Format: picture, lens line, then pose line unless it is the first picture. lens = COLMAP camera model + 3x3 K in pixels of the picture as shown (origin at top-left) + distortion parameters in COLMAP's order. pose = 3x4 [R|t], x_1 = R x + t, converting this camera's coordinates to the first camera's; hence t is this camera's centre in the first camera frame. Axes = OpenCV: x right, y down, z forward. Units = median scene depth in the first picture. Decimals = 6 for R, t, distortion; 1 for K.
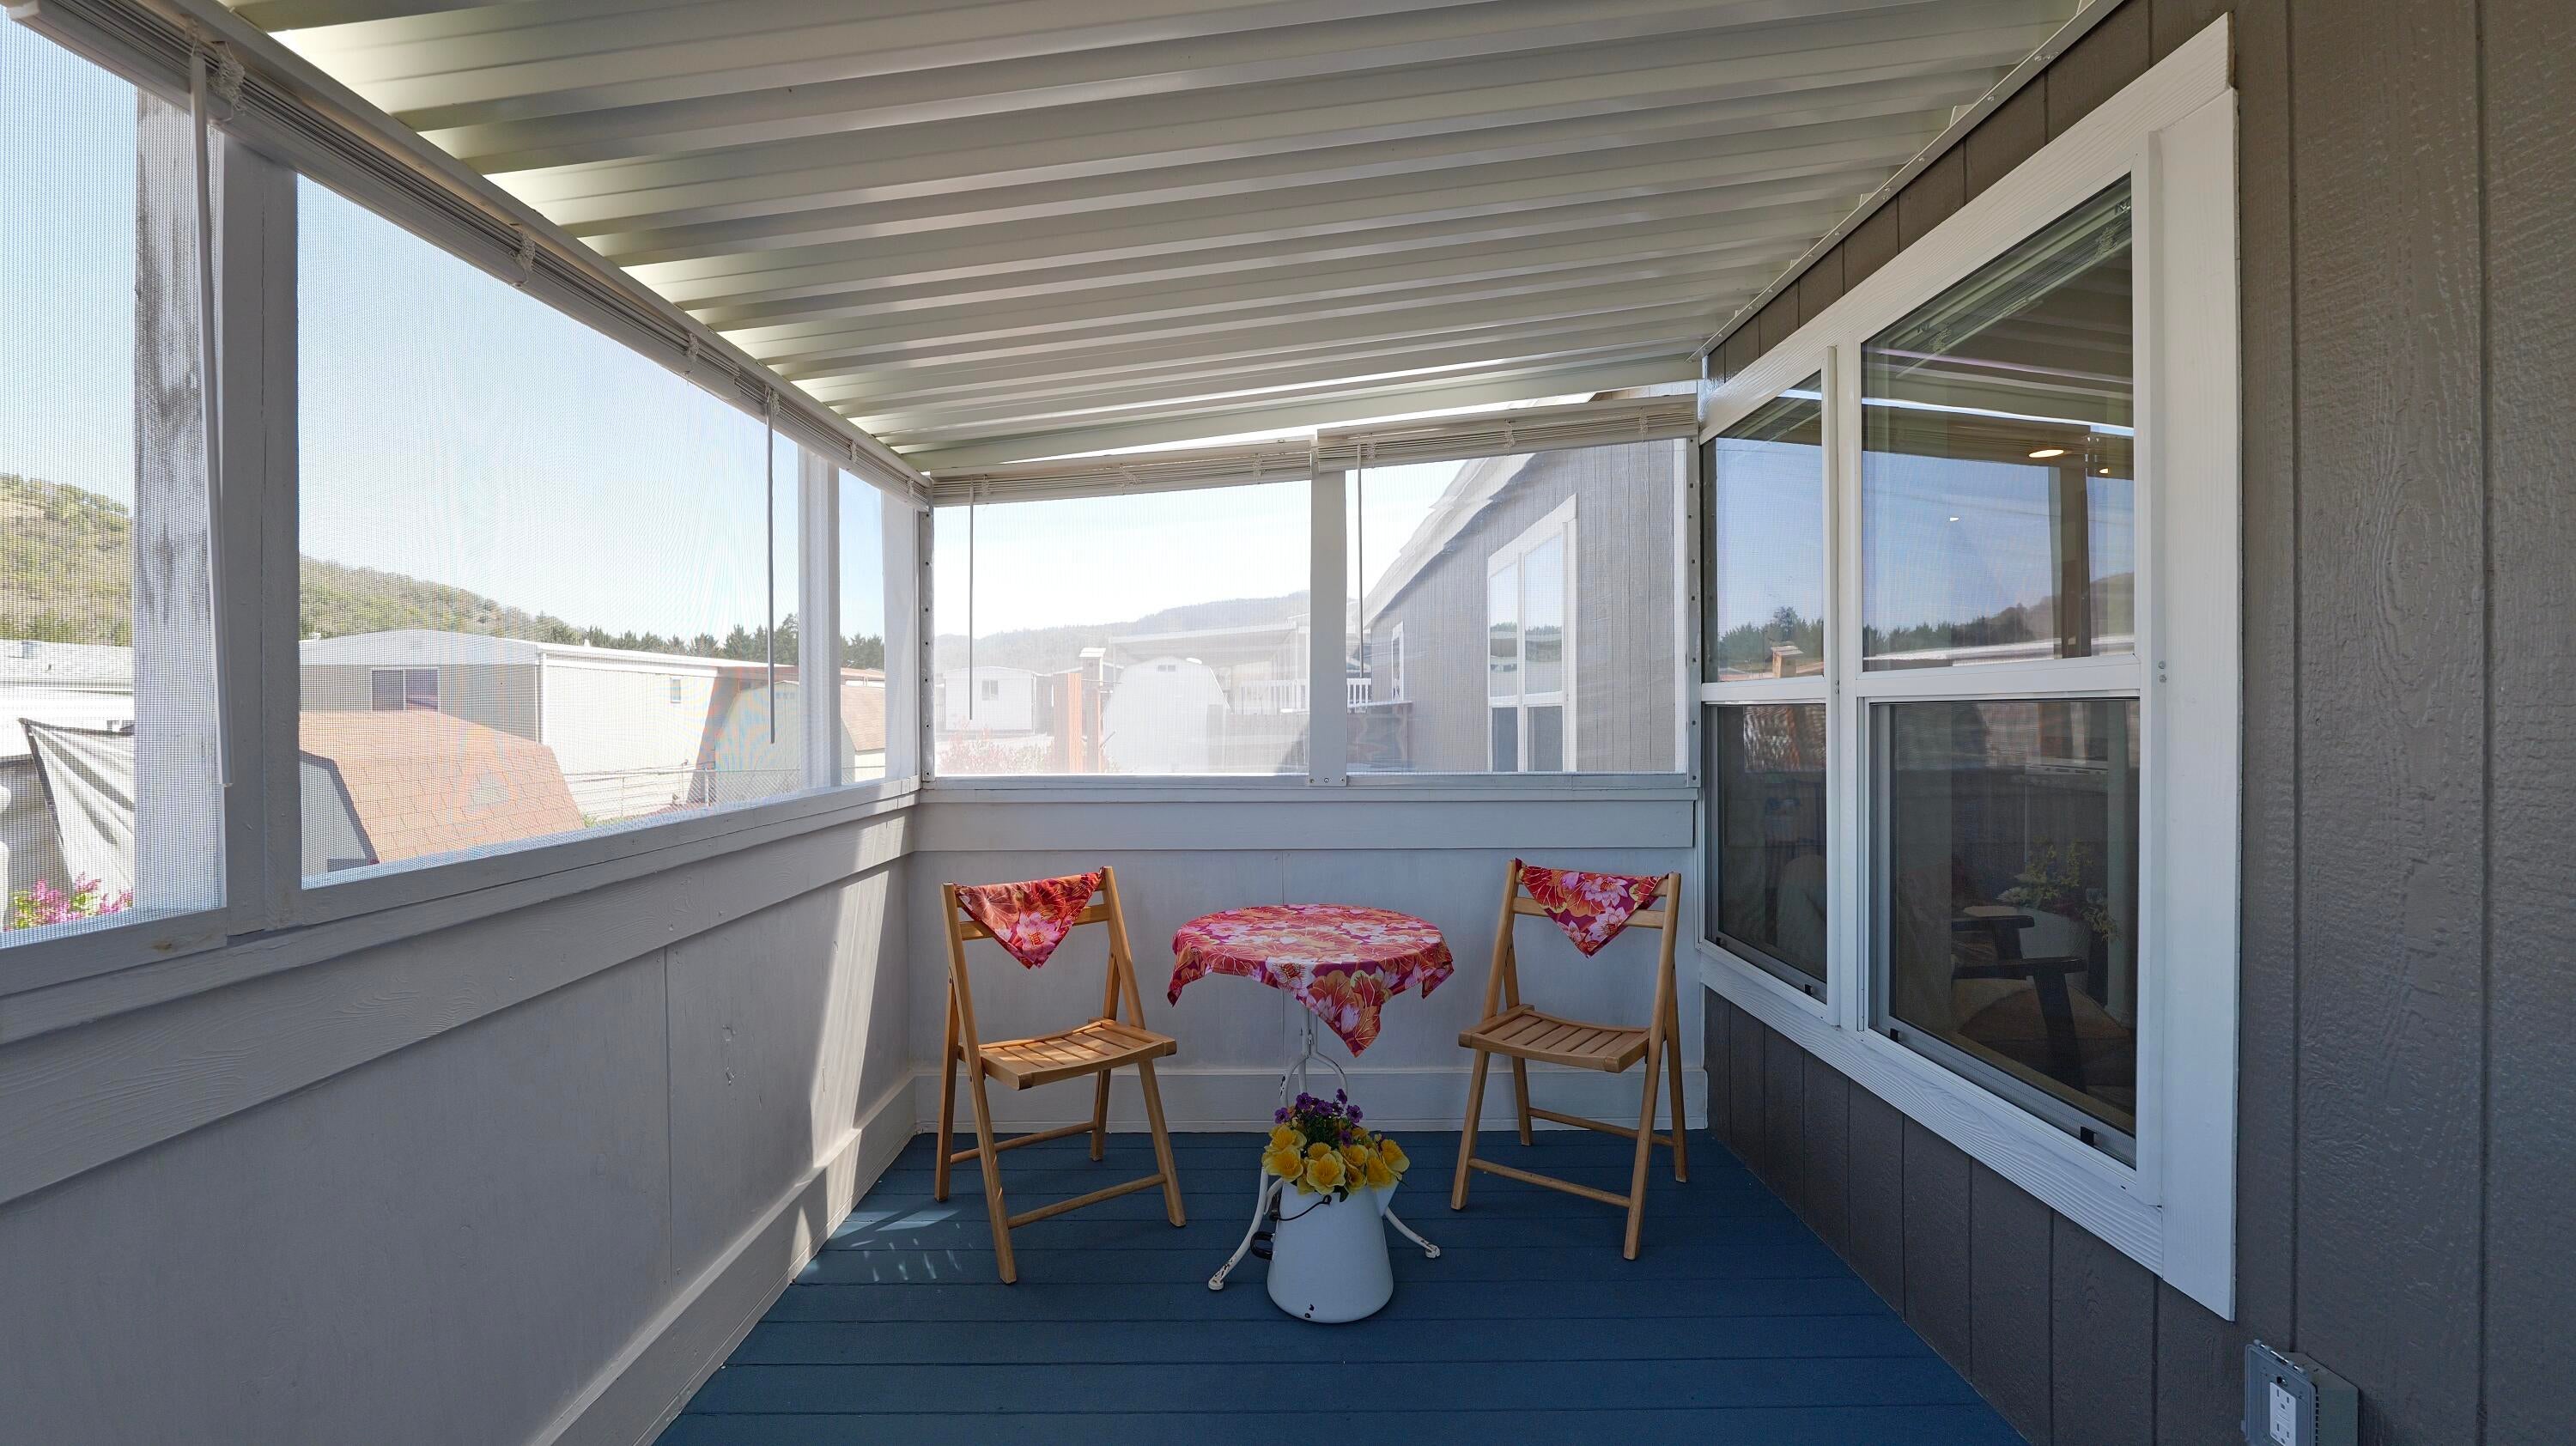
lens RADIAL K [[1052.8, 0, 1285.2], [0, 1052.8, 723.0], [0, 0, 1]] dist [-0.010466, 0.000388]
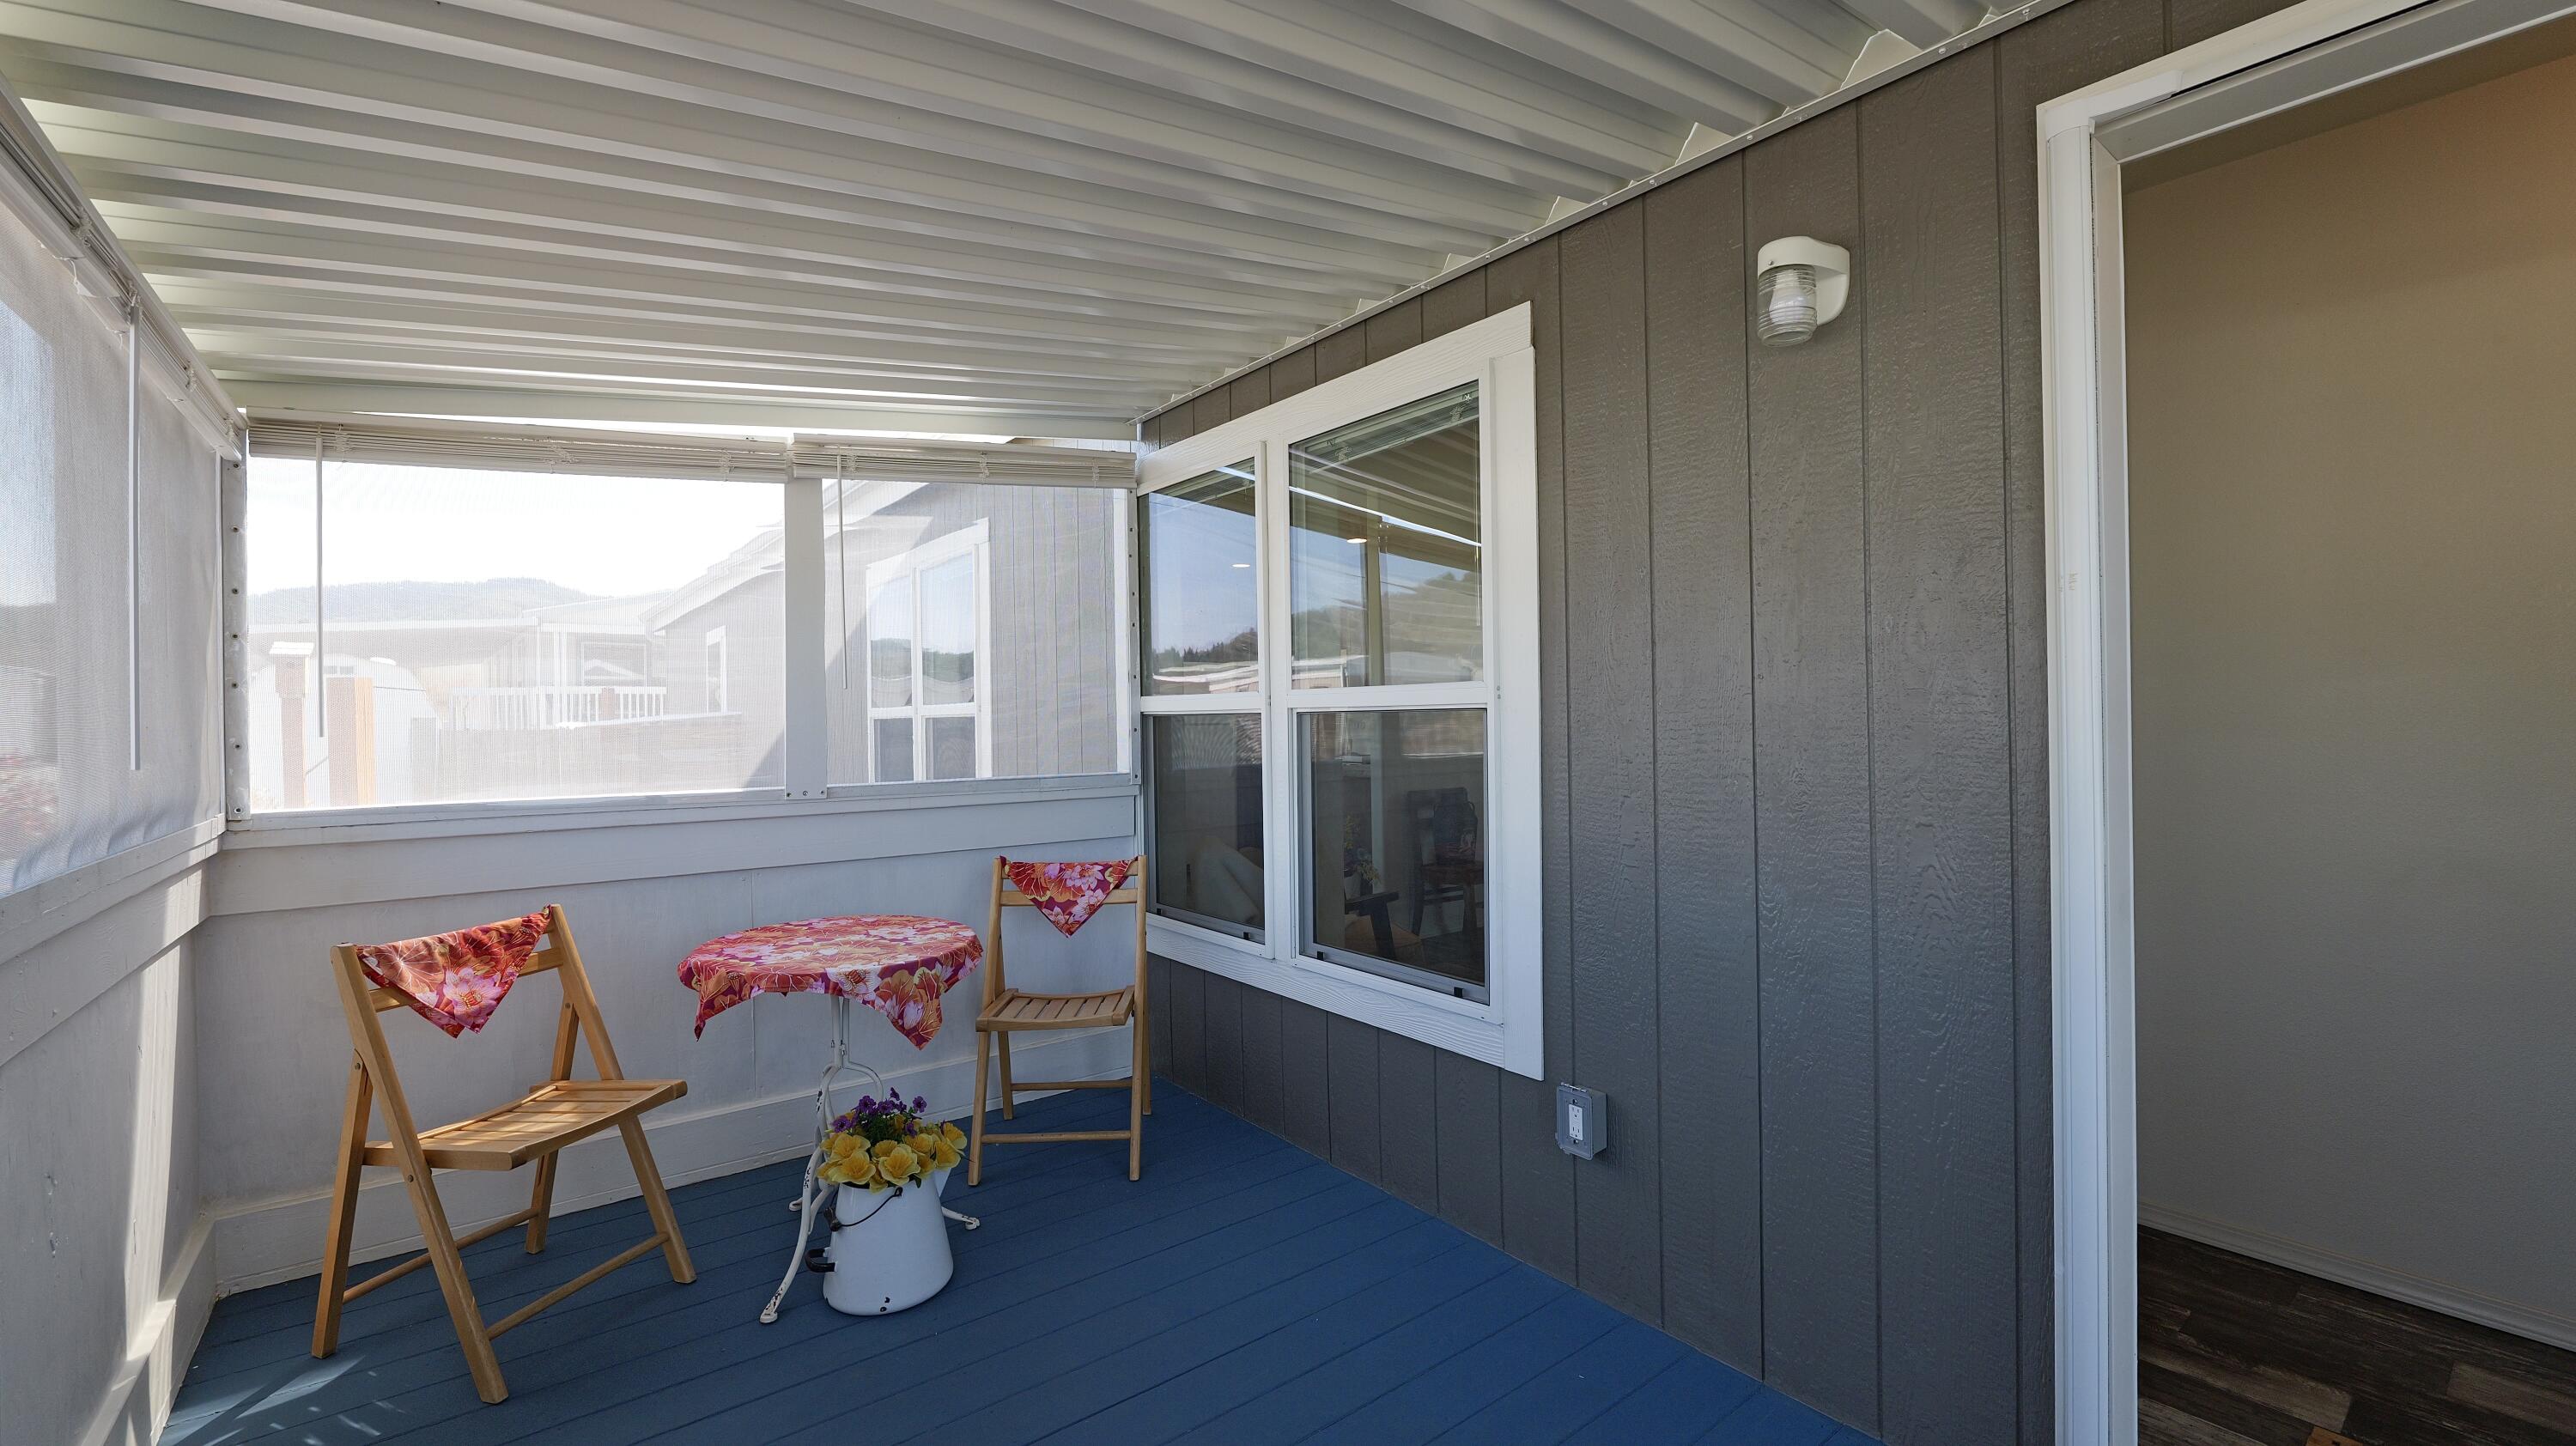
lens RADIAL K [[1052.8, 0, 1285.2], [0, 1052.8, 723.0], [0, 0, 1]] dist [-0.010466, 0.000388]
pose [[0.791930, -0.008018, 0.610559, -0.237749], [0.014717, 0.999874, -0.005958, 0.001788], [-0.610435, 0.013704, 0.791948, -0.050400]]
